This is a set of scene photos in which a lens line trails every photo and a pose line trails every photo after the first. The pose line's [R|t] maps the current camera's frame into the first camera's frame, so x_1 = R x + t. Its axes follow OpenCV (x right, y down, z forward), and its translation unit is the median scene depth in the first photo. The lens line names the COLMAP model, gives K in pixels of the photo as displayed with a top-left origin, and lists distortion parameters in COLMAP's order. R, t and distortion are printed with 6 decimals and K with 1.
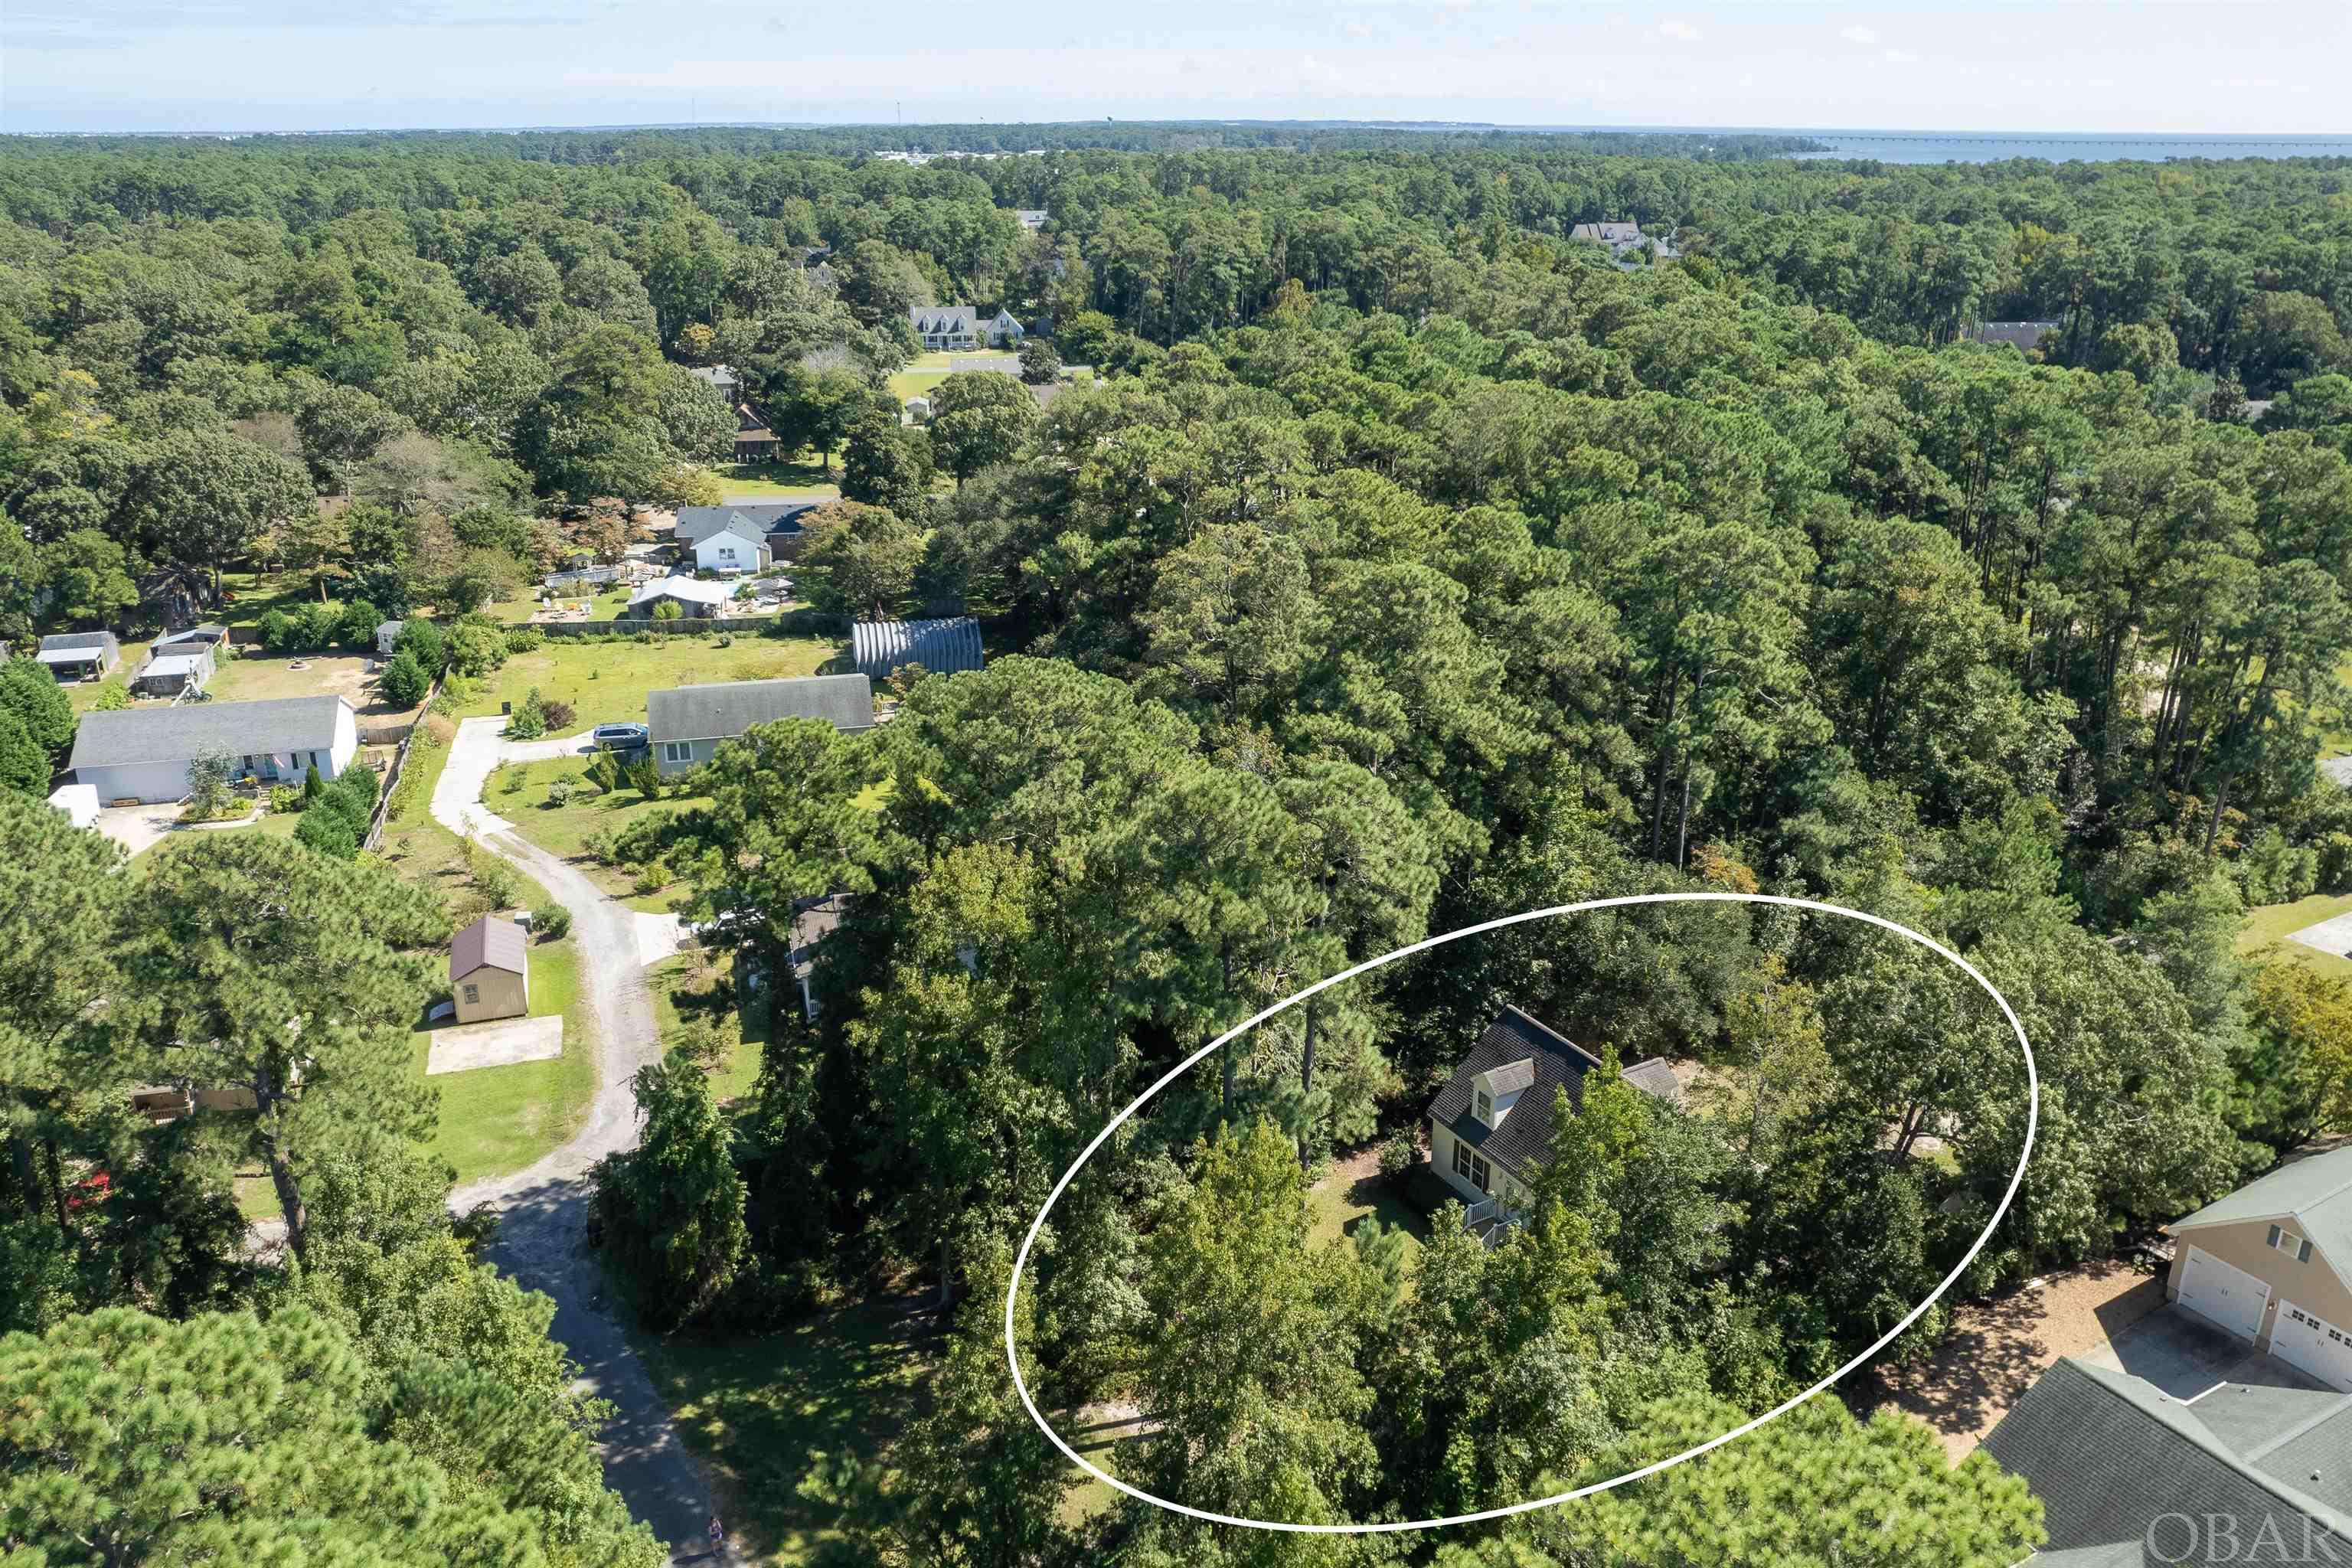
lens RADIAL K [[1750.9, 0, 1157.8], [0, 1750.9, 834.9], [0, 0, 1]] dist [-0.061724, 0.033139]
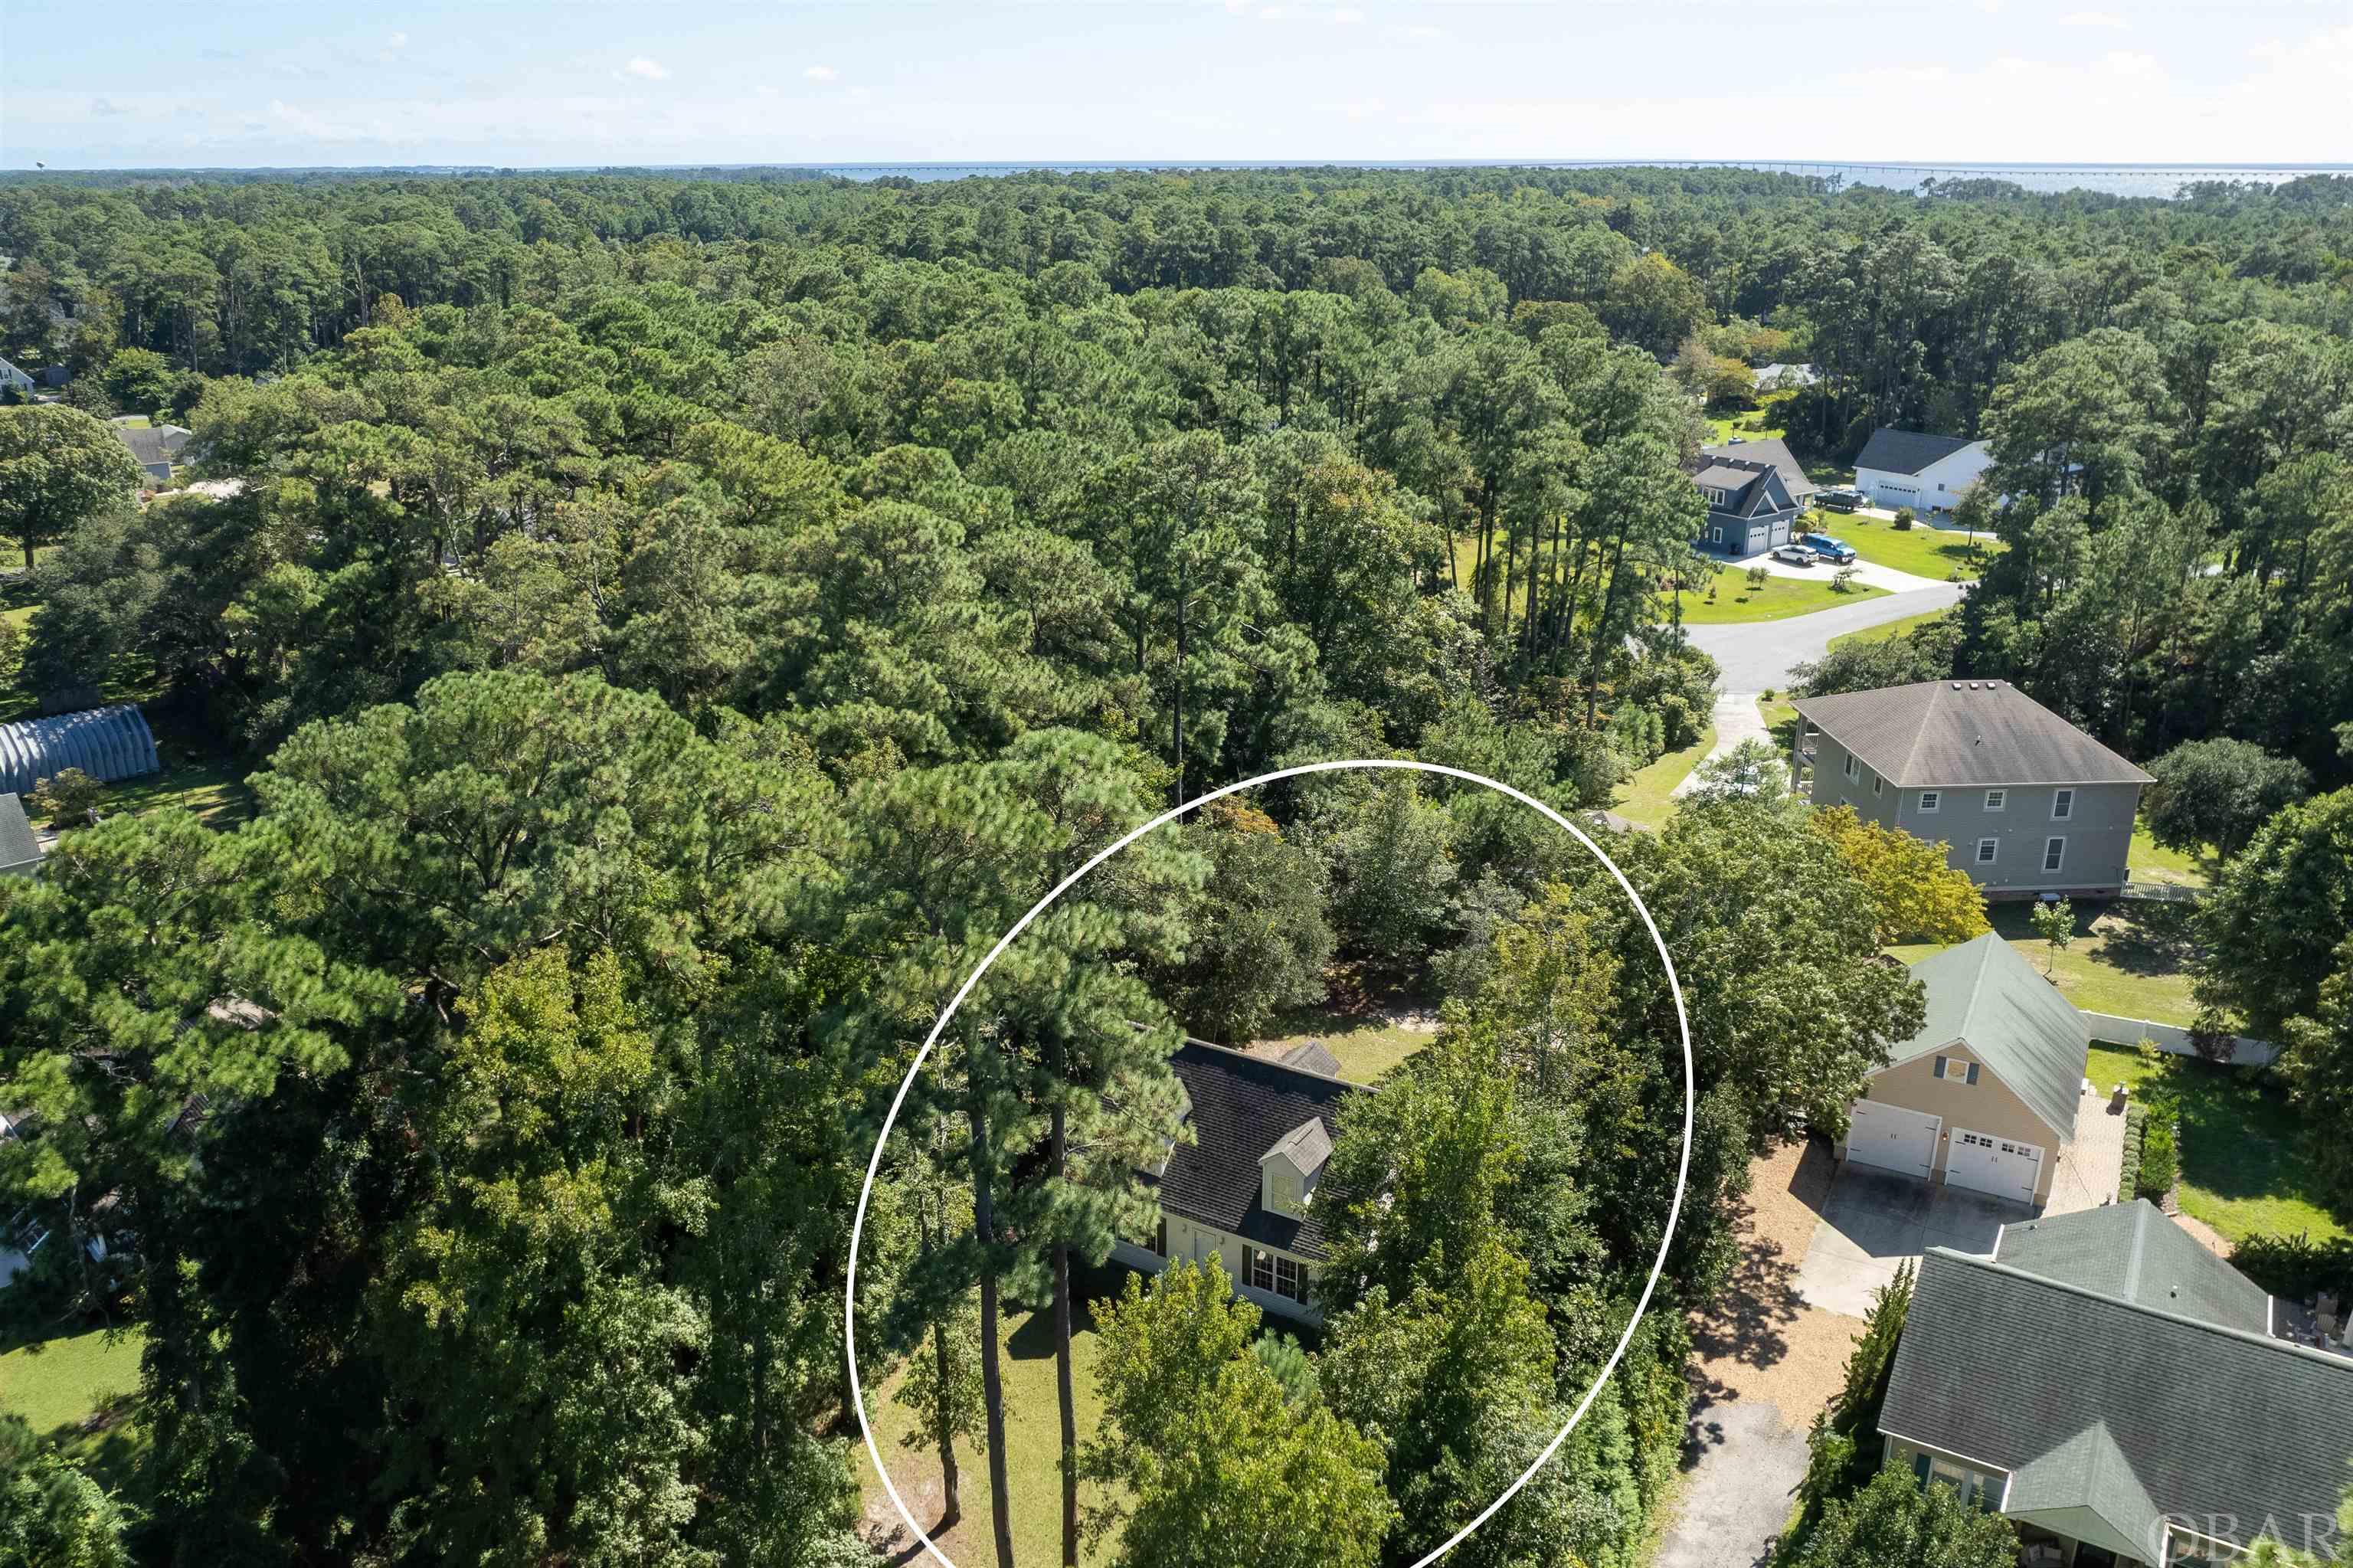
lens RADIAL K [[1751.7, 0, 1158.3], [0, 1751.7, 834.9], [0, 0, 1]] dist [-0.061724, 0.033139]
pose [[0.869920, -0.180790, 0.458862, -0.076683], [0.188253, 0.981666, 0.029880, -0.005071], [-0.455851, 0.060389, 0.888005, 0.138114]]
